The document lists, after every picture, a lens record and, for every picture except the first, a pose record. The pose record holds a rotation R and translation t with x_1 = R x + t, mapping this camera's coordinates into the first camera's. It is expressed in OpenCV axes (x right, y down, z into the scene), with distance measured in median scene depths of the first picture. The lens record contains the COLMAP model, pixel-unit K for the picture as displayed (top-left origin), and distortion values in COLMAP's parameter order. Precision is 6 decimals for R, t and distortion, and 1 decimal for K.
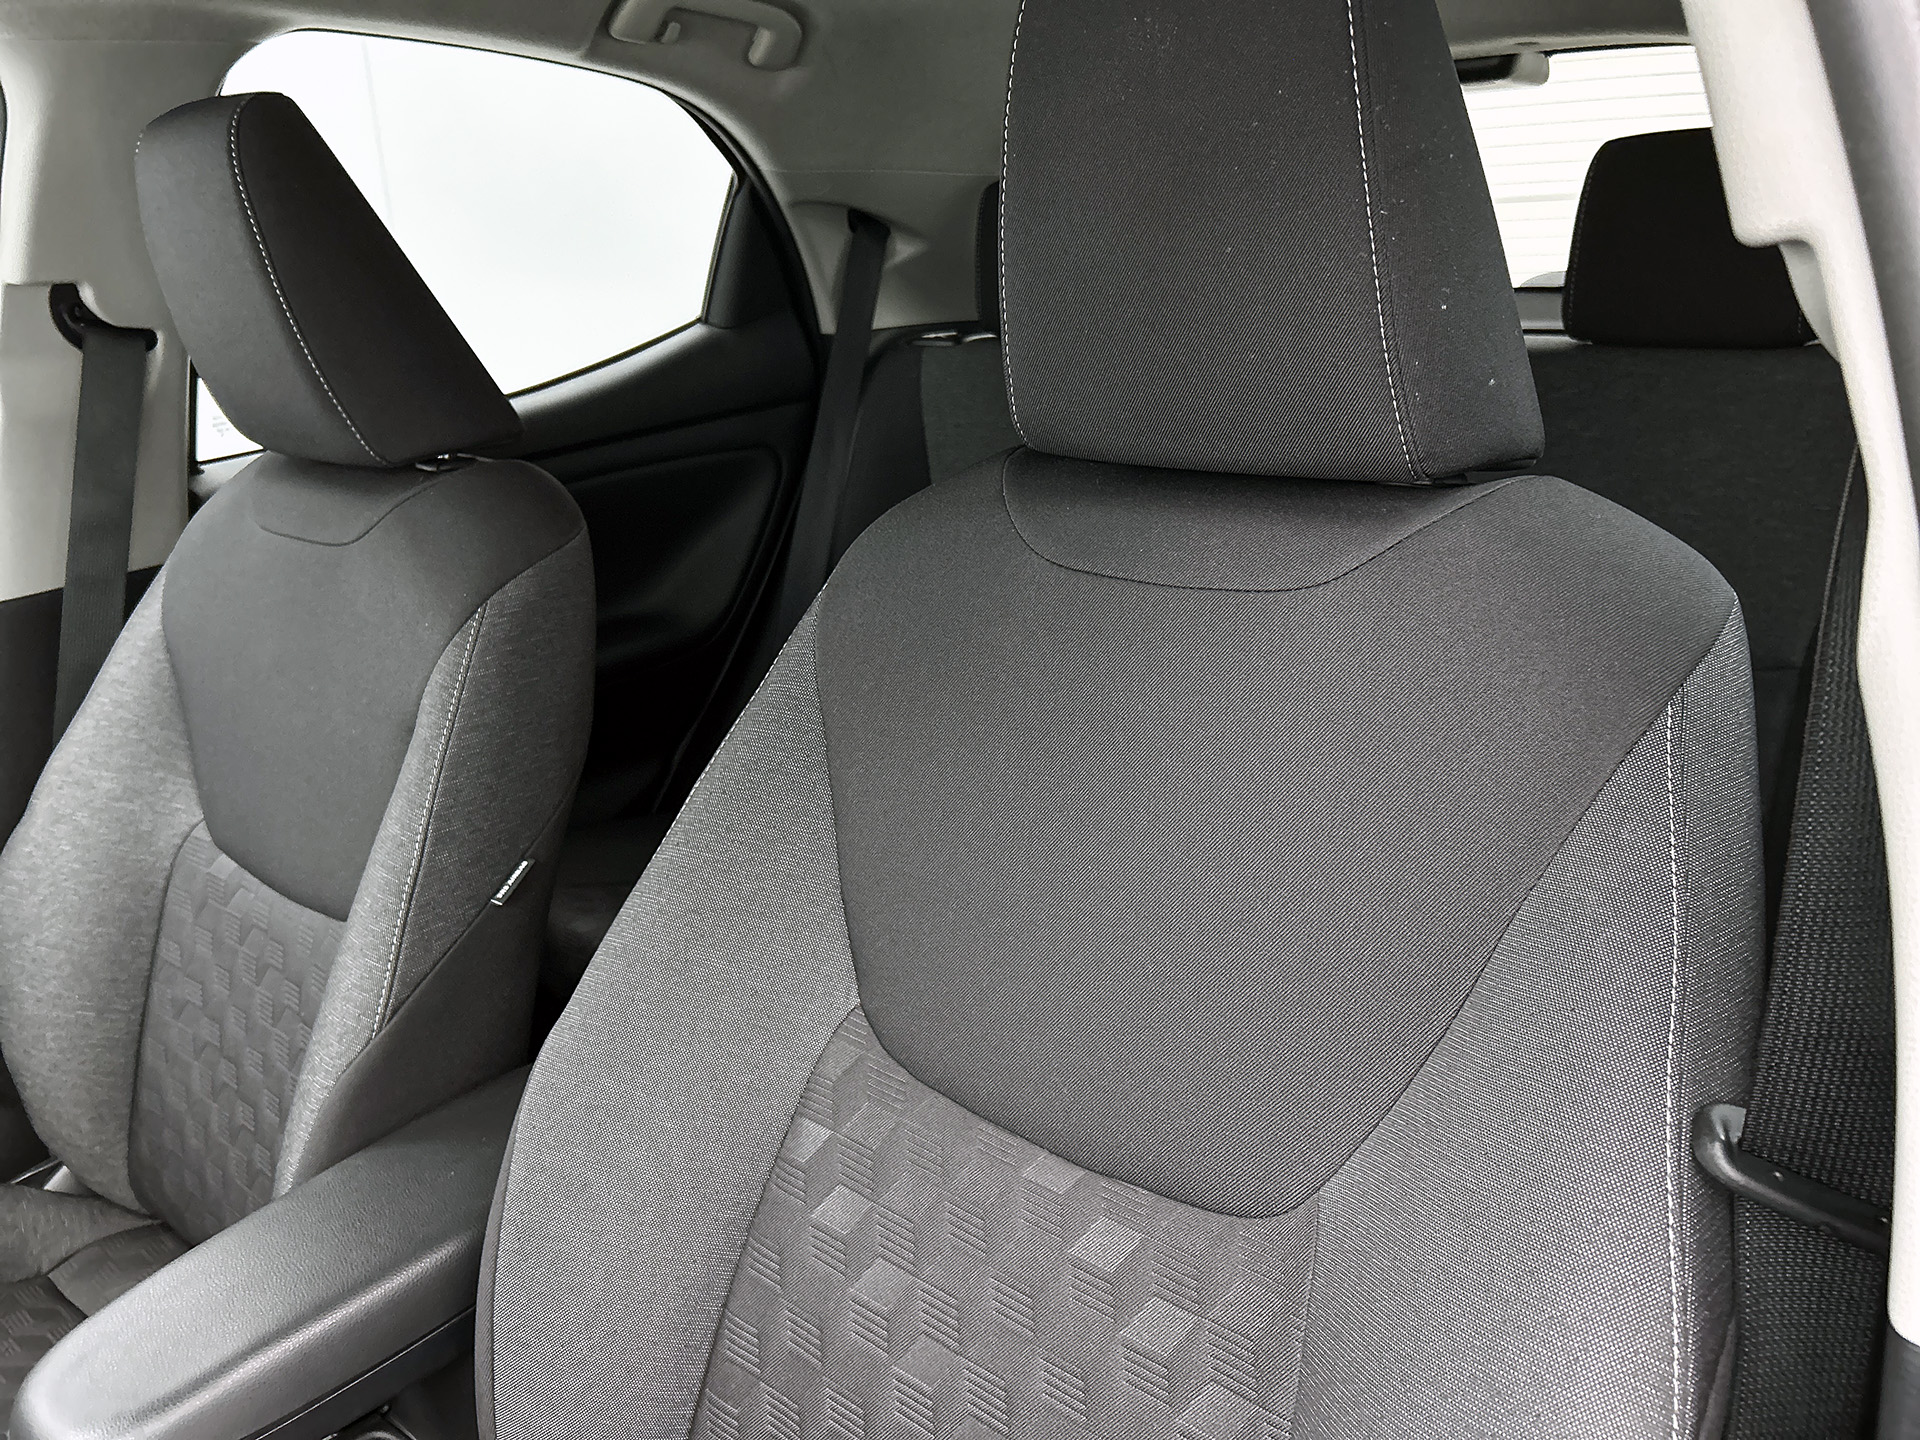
lens RADIAL K [[1465.1, 0, 955.5], [0, 1465.1, 714.1], [0, 0, 1]] dist [0.052150, -0.070654]
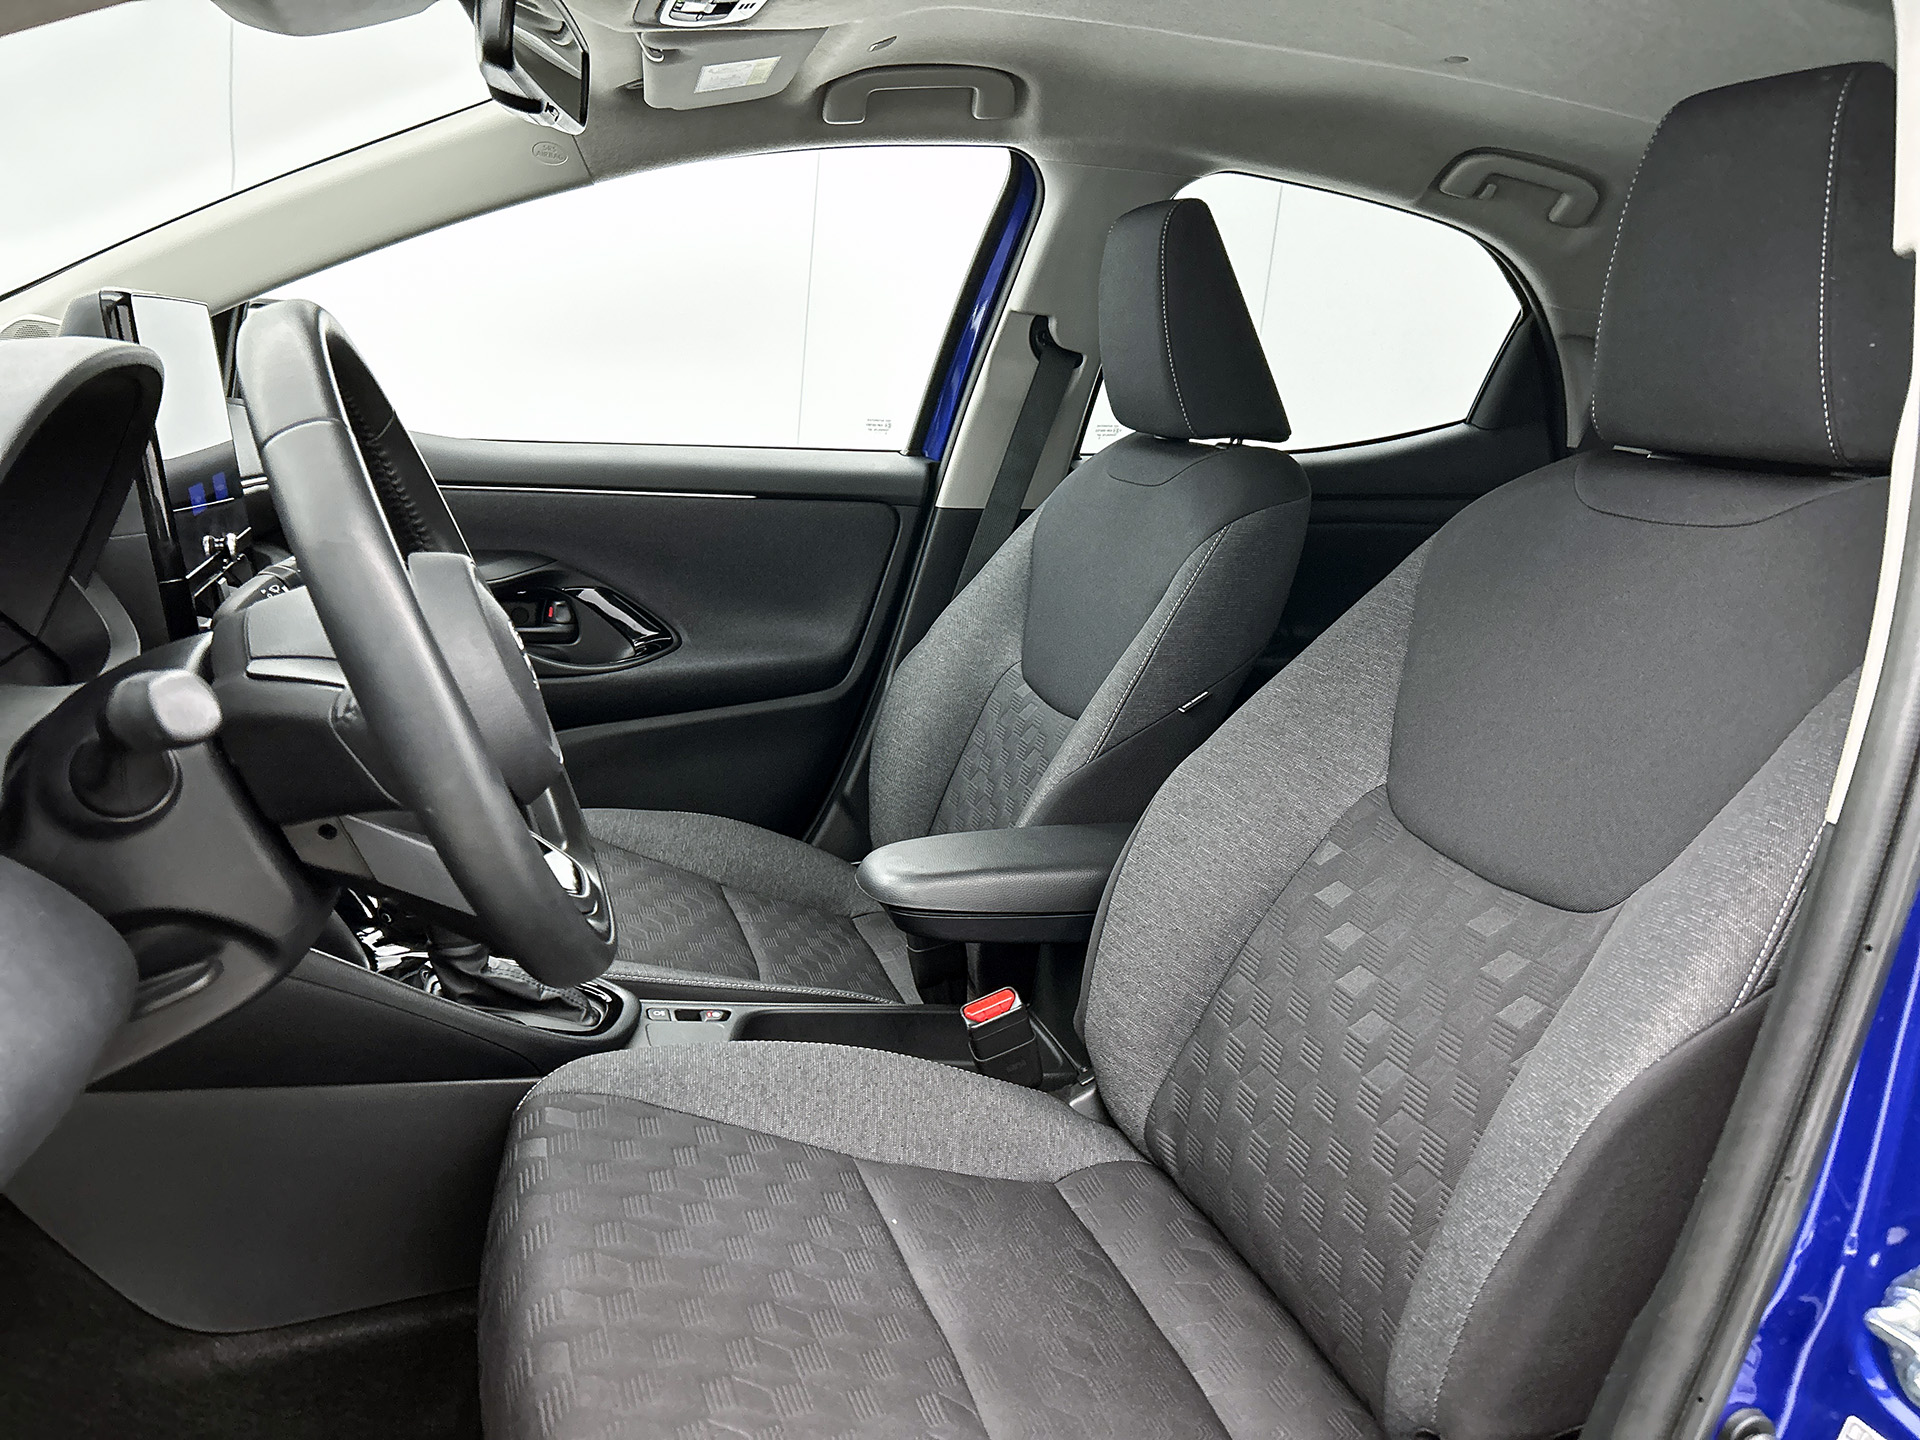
lens RADIAL K [[1465.1, 0, 965.4], [0, 1465.1, 723.4], [0, 0, 1]] dist [0.052150, -0.070654]
pose [[0.846339, 0.232600, -0.479175, 0.180055], [-0.285411, 0.957600, -0.039269, 0.208319], [0.449724, 0.169997, 0.876841, -0.336458]]
